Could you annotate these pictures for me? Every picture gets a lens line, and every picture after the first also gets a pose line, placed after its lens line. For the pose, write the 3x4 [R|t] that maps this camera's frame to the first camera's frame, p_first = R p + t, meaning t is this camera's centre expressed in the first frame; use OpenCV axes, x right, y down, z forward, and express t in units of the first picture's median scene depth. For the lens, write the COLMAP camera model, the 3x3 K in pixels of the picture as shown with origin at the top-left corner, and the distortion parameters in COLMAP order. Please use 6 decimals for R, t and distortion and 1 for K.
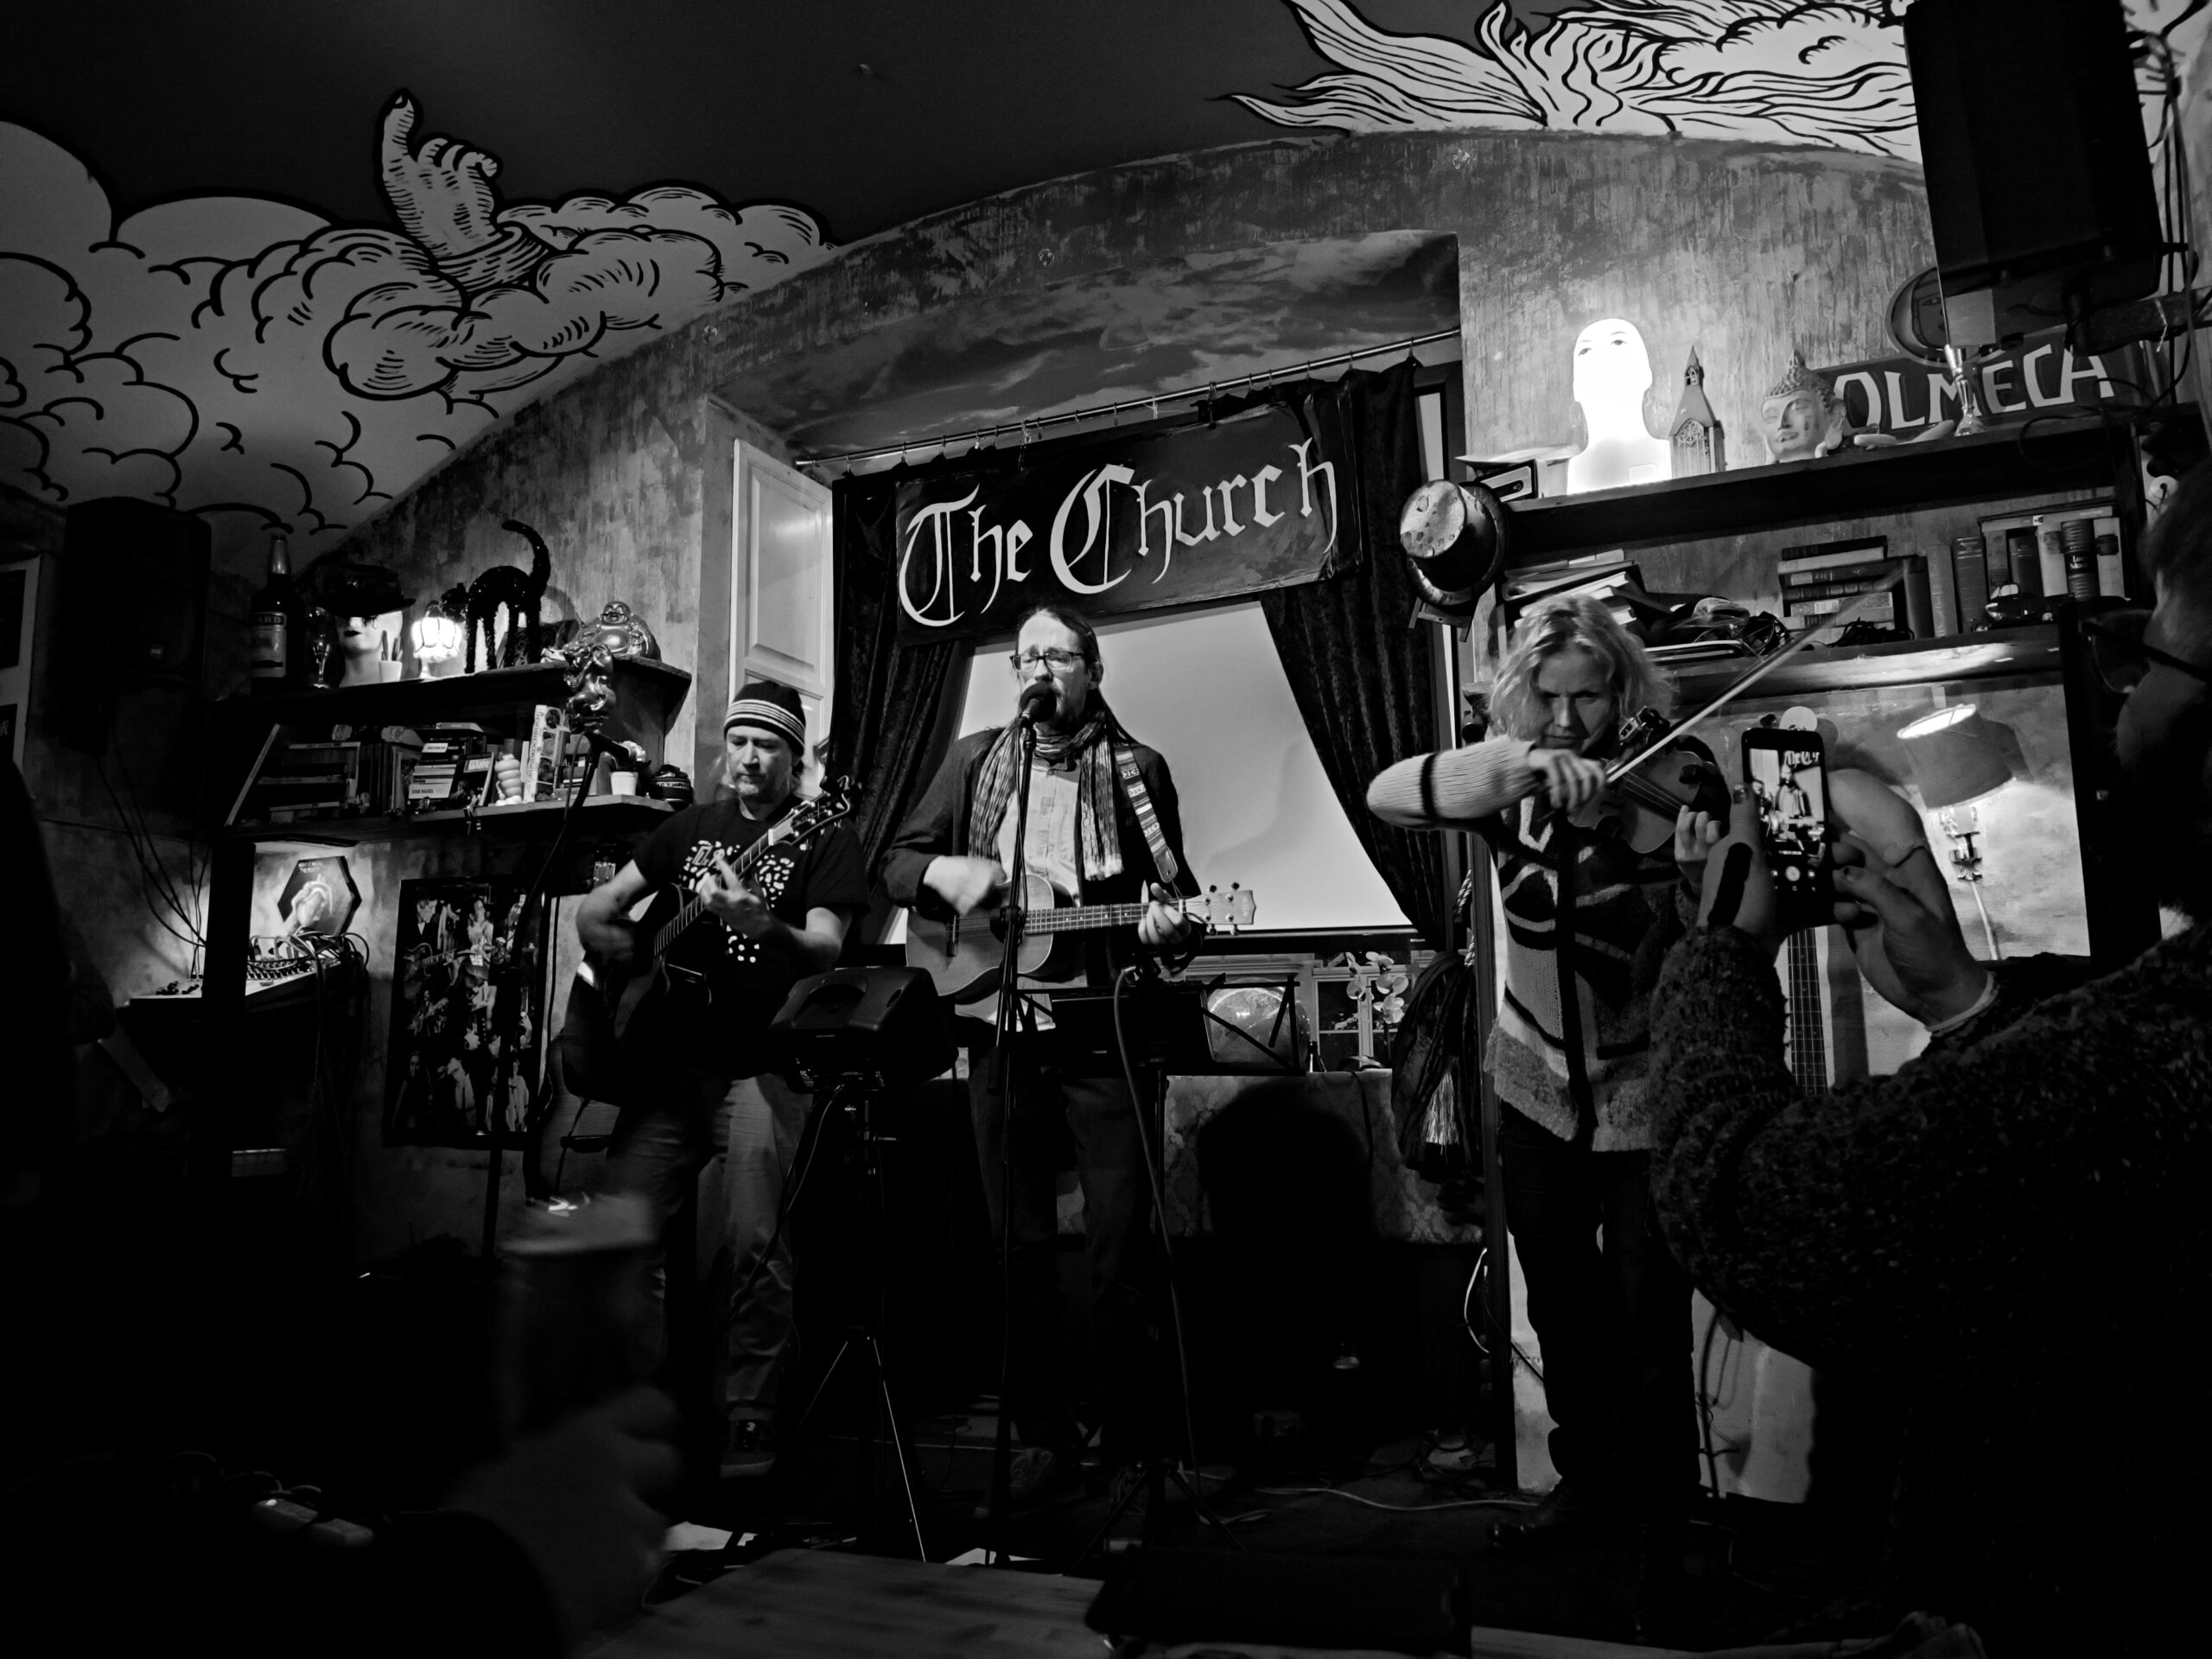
lens RADIAL K [[1609.1, 0, 1102.9], [0, 1609.1, 830.2], [0, 0, 1]] dist [0.055992, -0.053260]
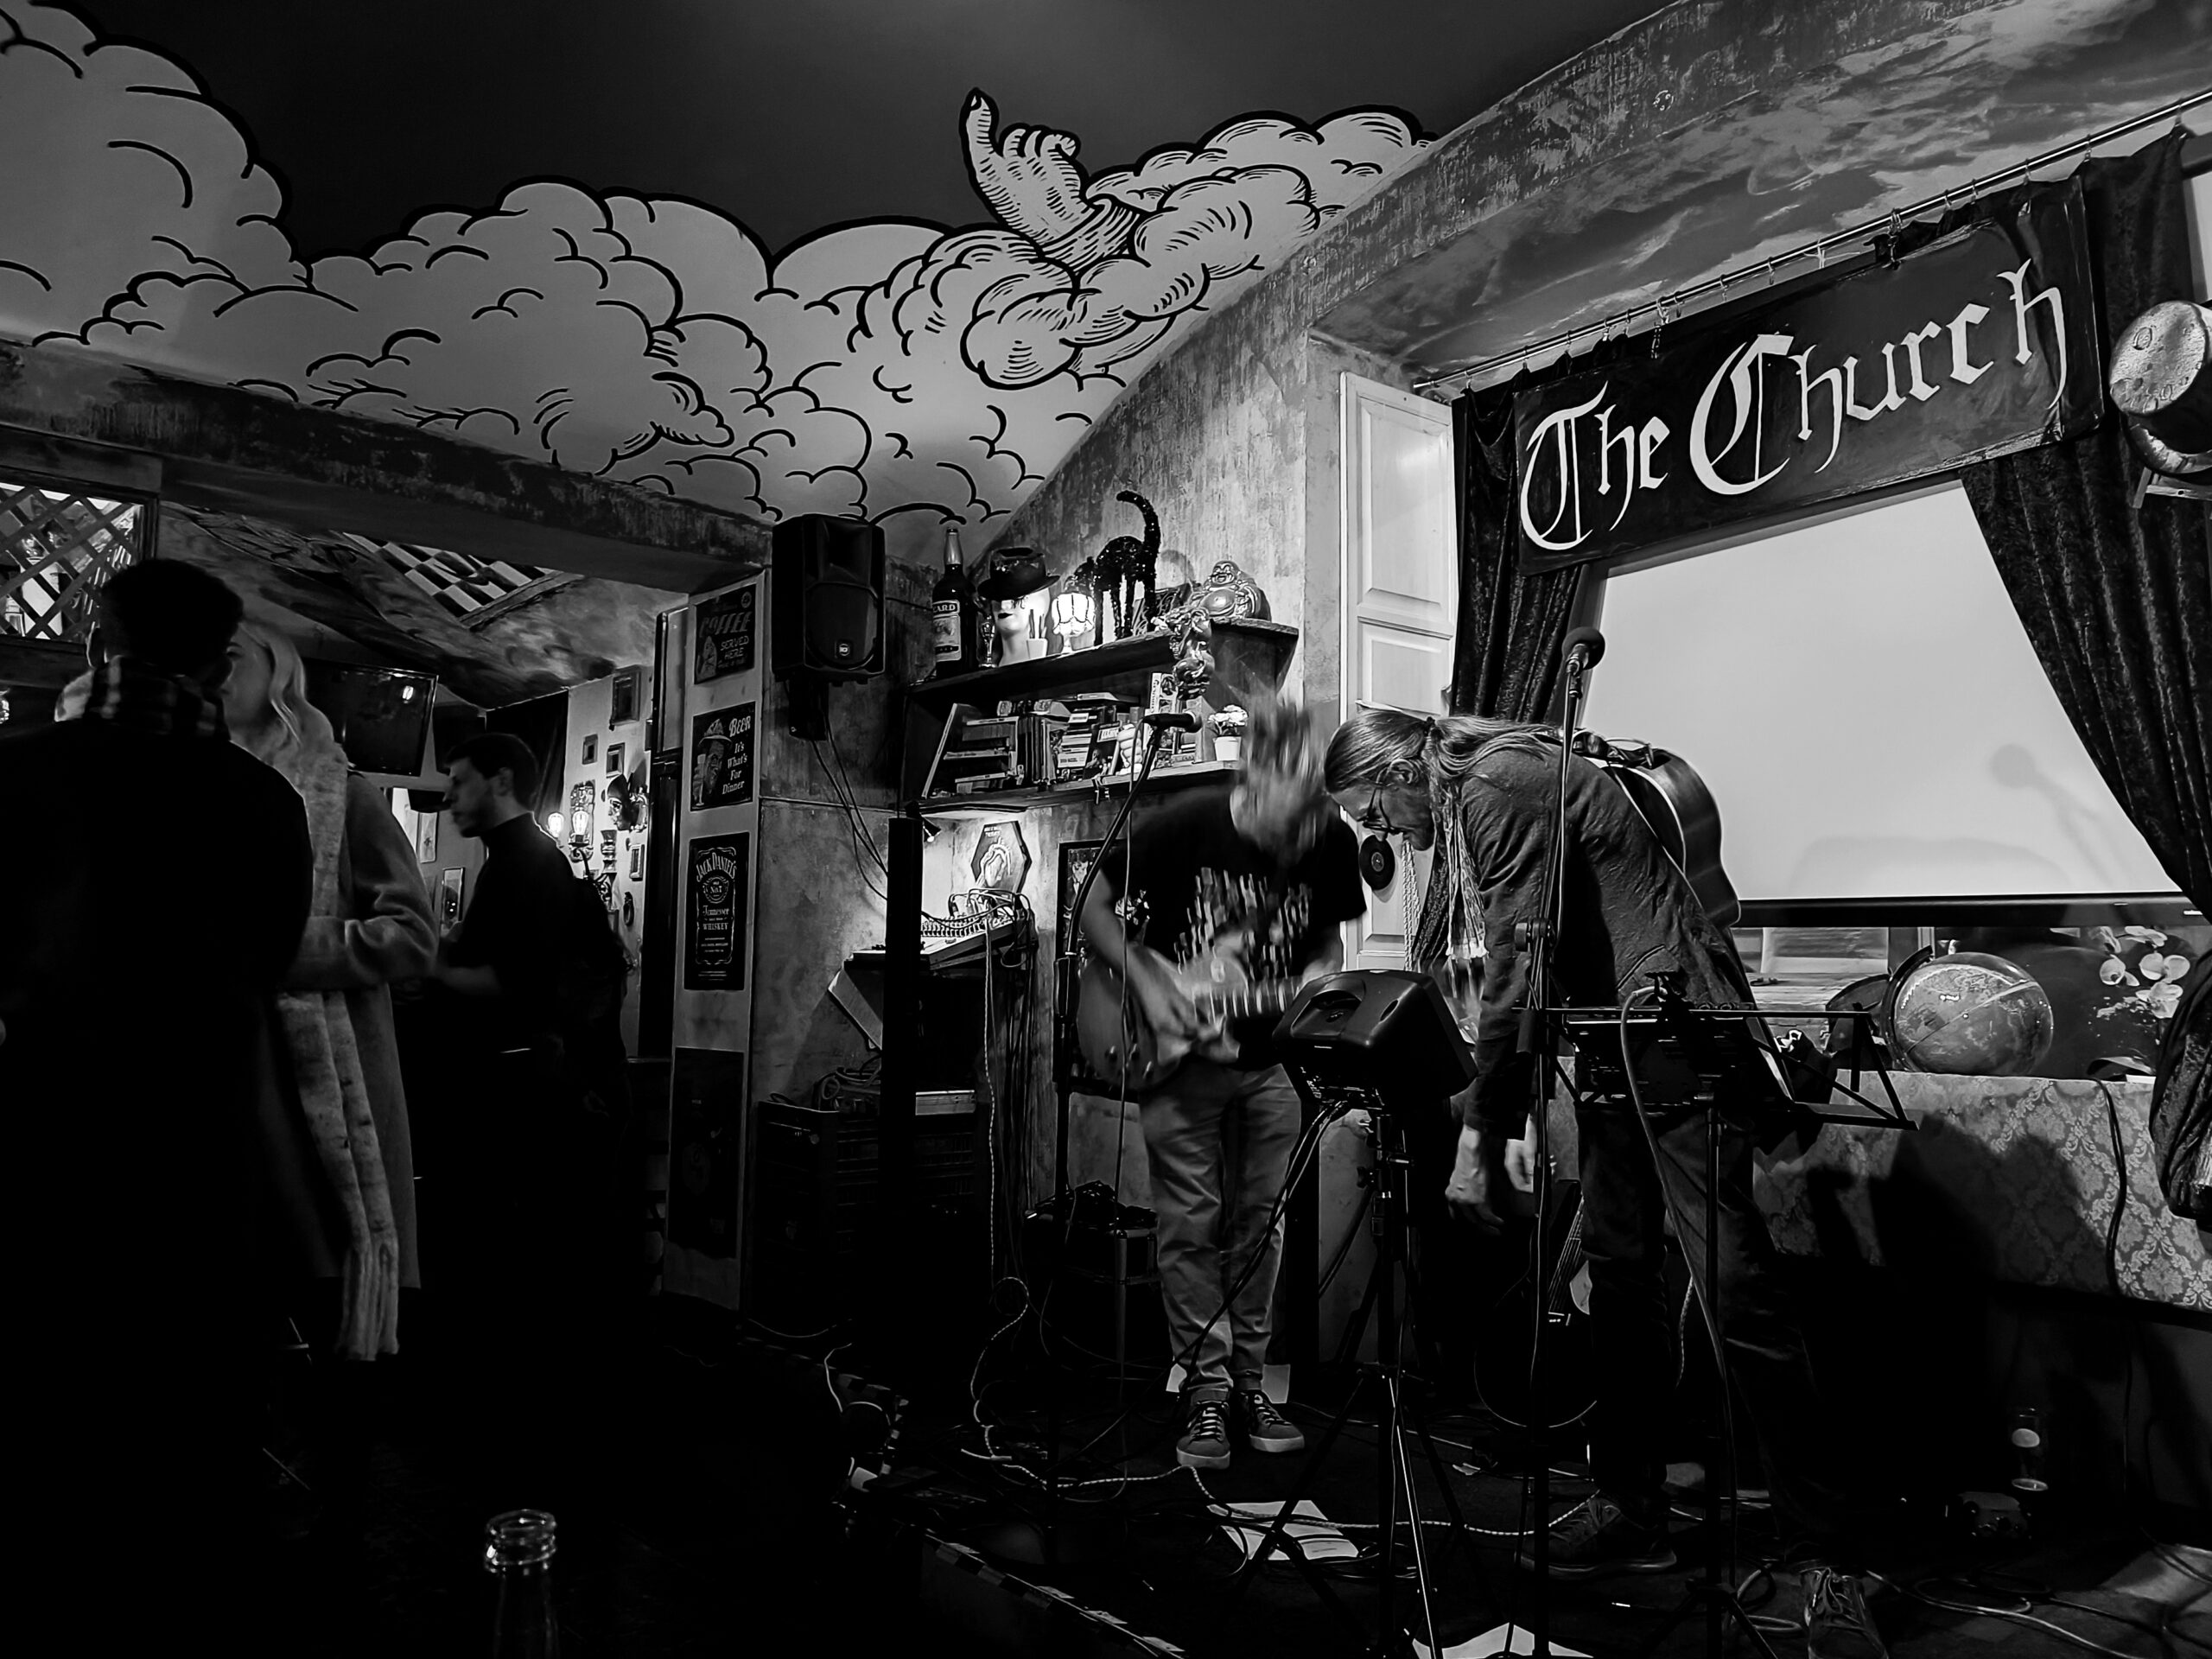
lens RADIAL K [[1609.1, 0, 1106.7], [0, 1609.1, 831.6], [0, 0, 1]] dist [0.055992, -0.053260]
pose [[0.887282, -0.021031, -0.460748, 0.086238], [0.048581, 0.997665, 0.048014, -0.027477], [0.458662, -0.064986, 0.886231, 0.084936]]
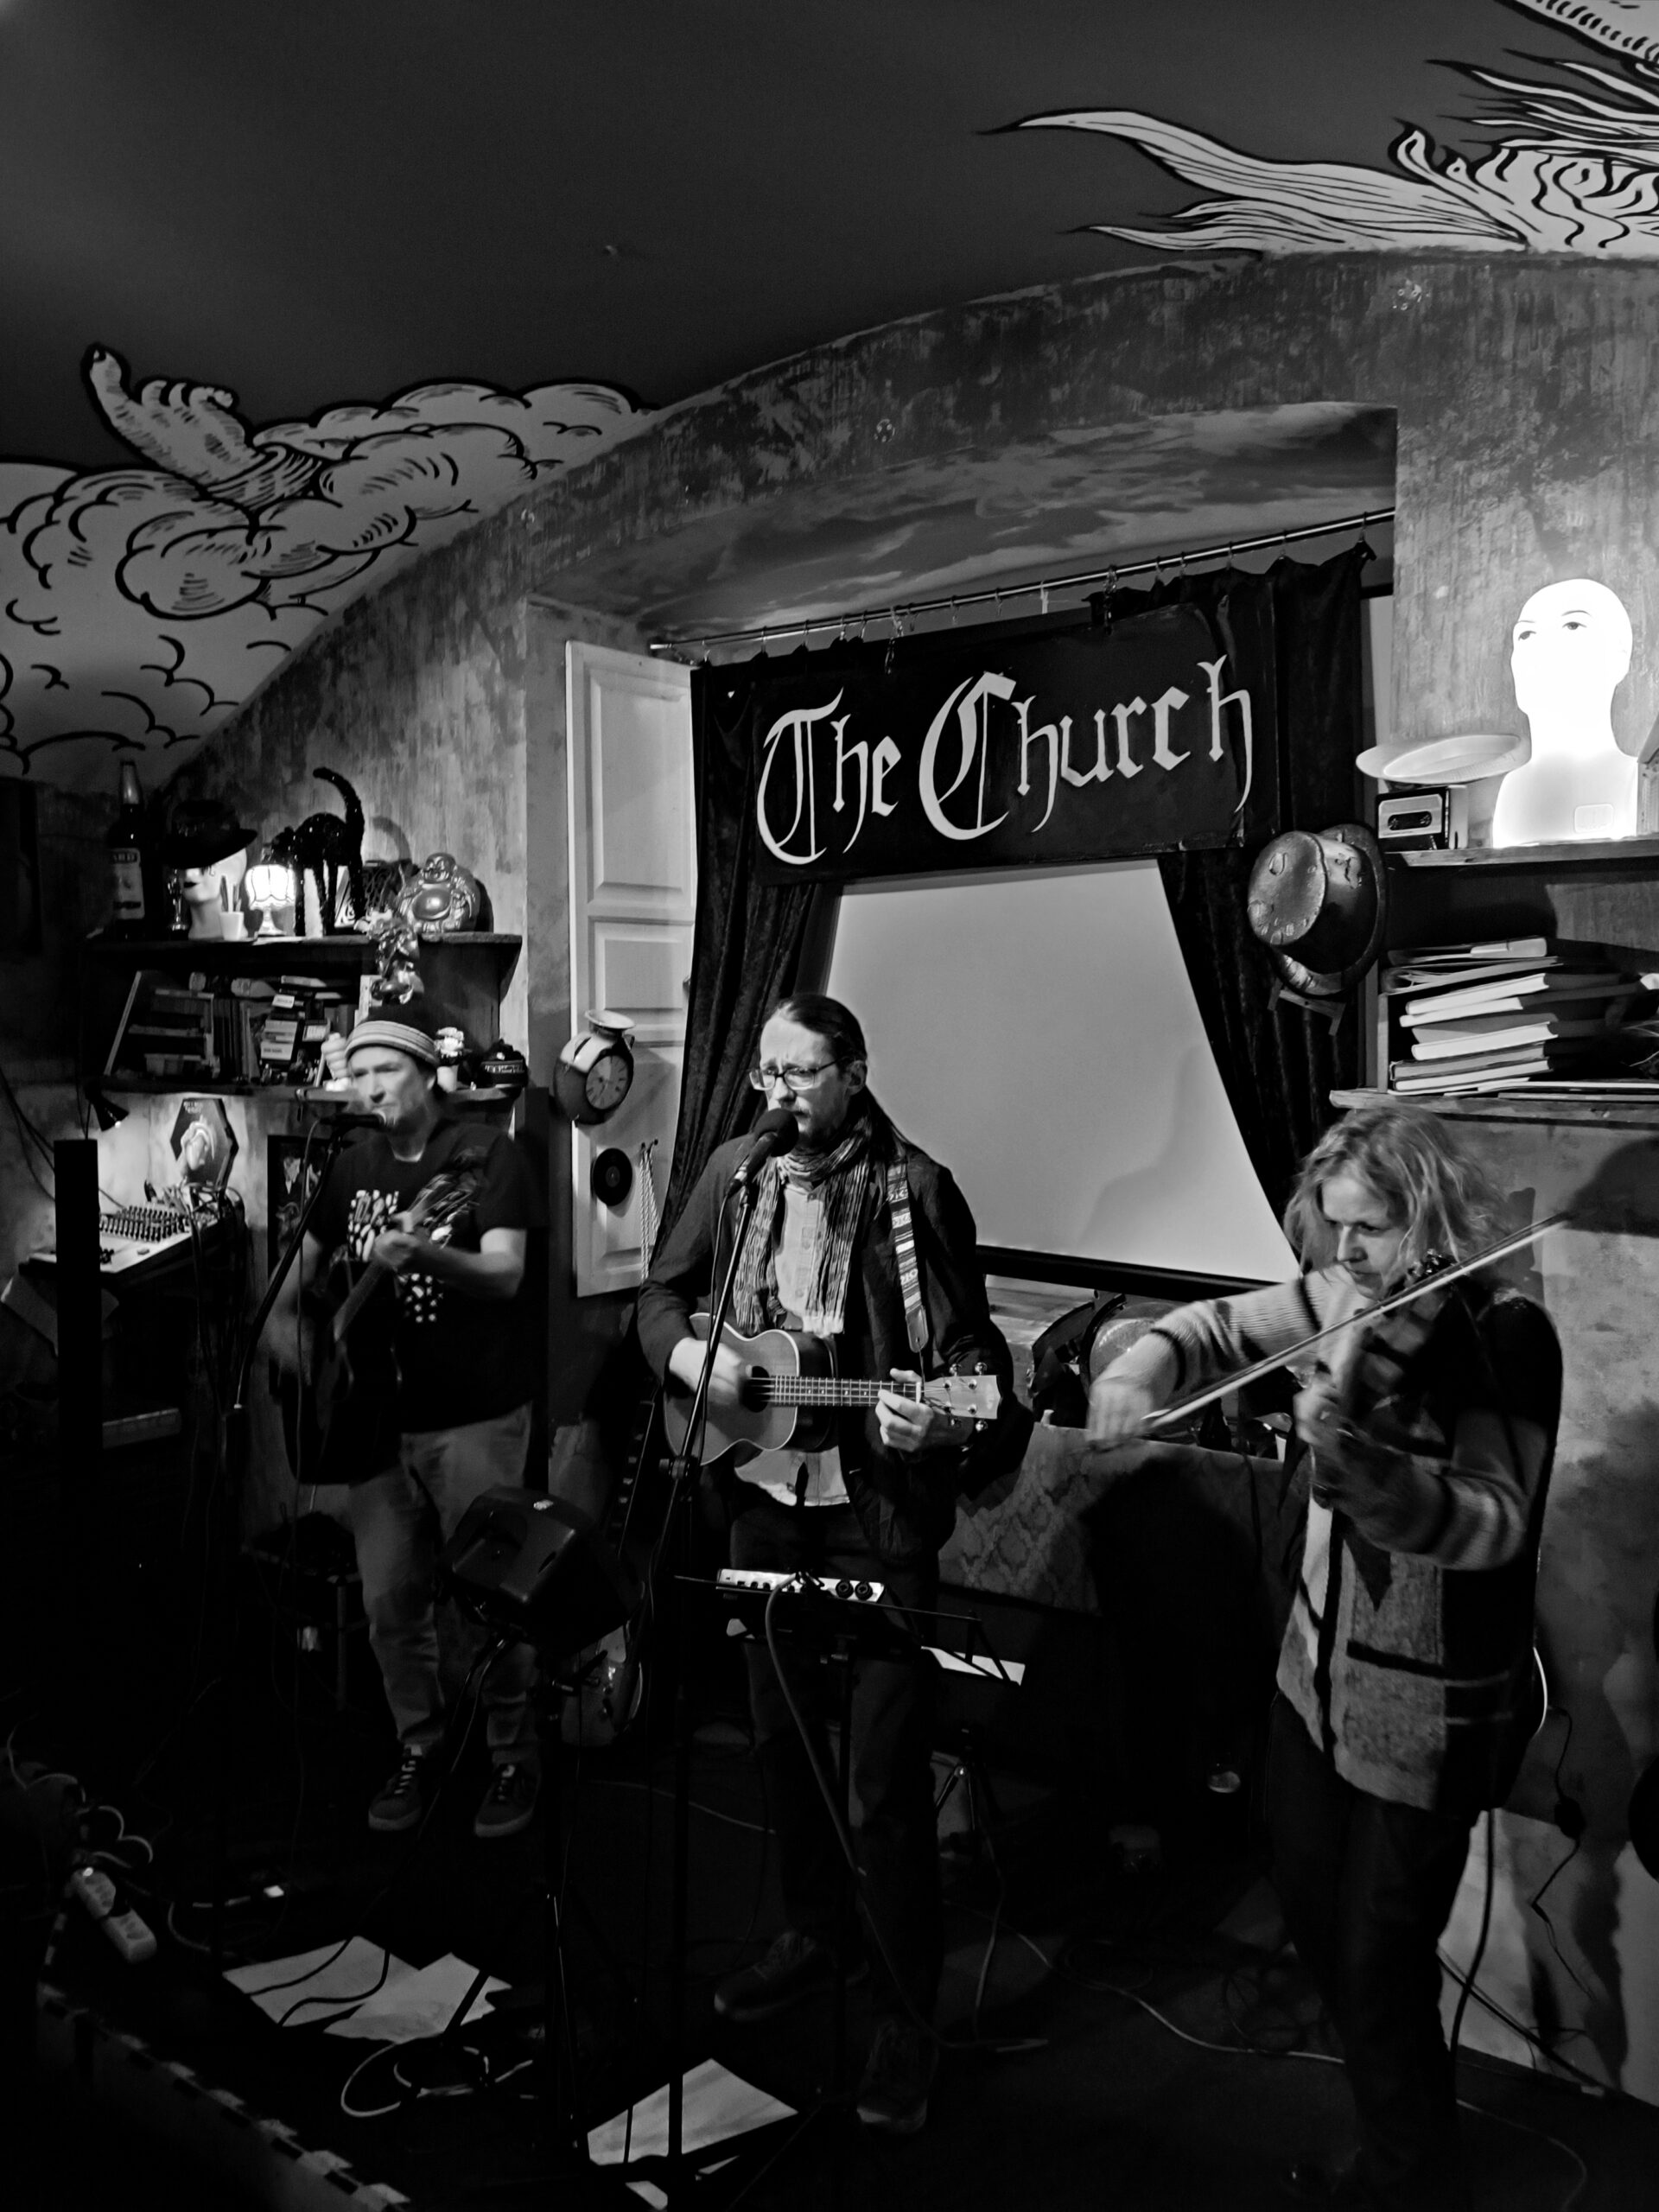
lens RADIAL K [[1744.9, 0, 828.4], [0, 1744.9, 1108.1], [0, 0, 1]] dist [0.032982, -0.023768]
pose [[0.970018, 0.022530, -0.241985, 0.144046], [0.027675, 0.978977, 0.202085, -0.193944], [0.241451, -0.202723, 0.949002, 0.111648]]
